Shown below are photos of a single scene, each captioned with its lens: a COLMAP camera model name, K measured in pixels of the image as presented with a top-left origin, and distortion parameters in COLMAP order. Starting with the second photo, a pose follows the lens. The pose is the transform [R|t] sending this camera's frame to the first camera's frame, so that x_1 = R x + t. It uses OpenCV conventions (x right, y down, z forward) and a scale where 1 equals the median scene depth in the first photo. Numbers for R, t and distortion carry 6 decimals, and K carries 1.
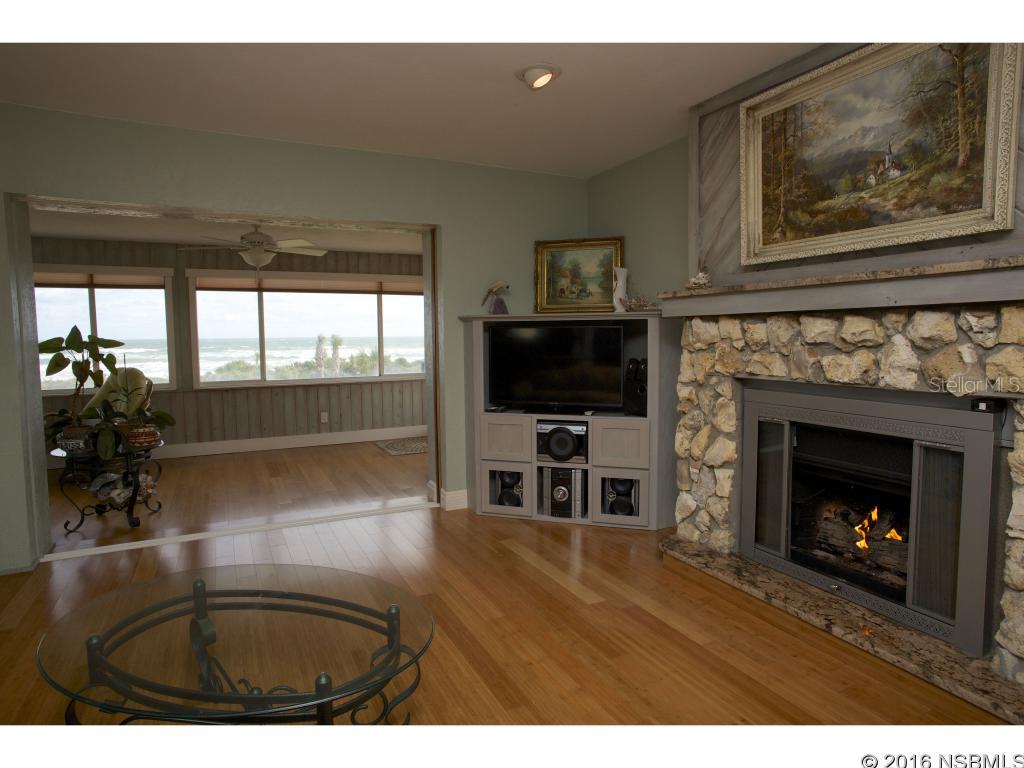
lens RADIAL K [[580.7, 0, 510.7], [0, 580.7, 380.4], [0, 0, 1]] dist [-0.074451, 0.049588]
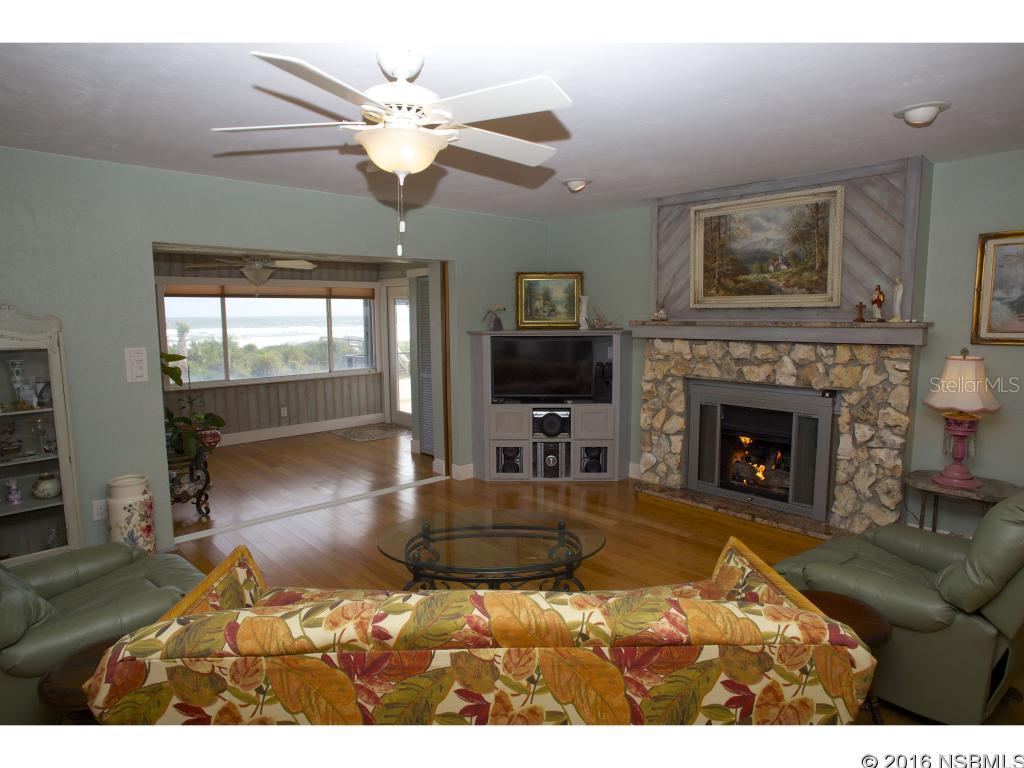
lens RADIAL K [[580.7, 0, 510.7], [0, 580.7, 380.4], [0, 0, 1]] dist [-0.074451, 0.049588]
pose [[0.959489, -0.029516, 0.280197, -0.500571], [0.019868, 0.999110, 0.037211, -0.064163], [-0.281046, -0.030137, 0.959221, -0.382181]]
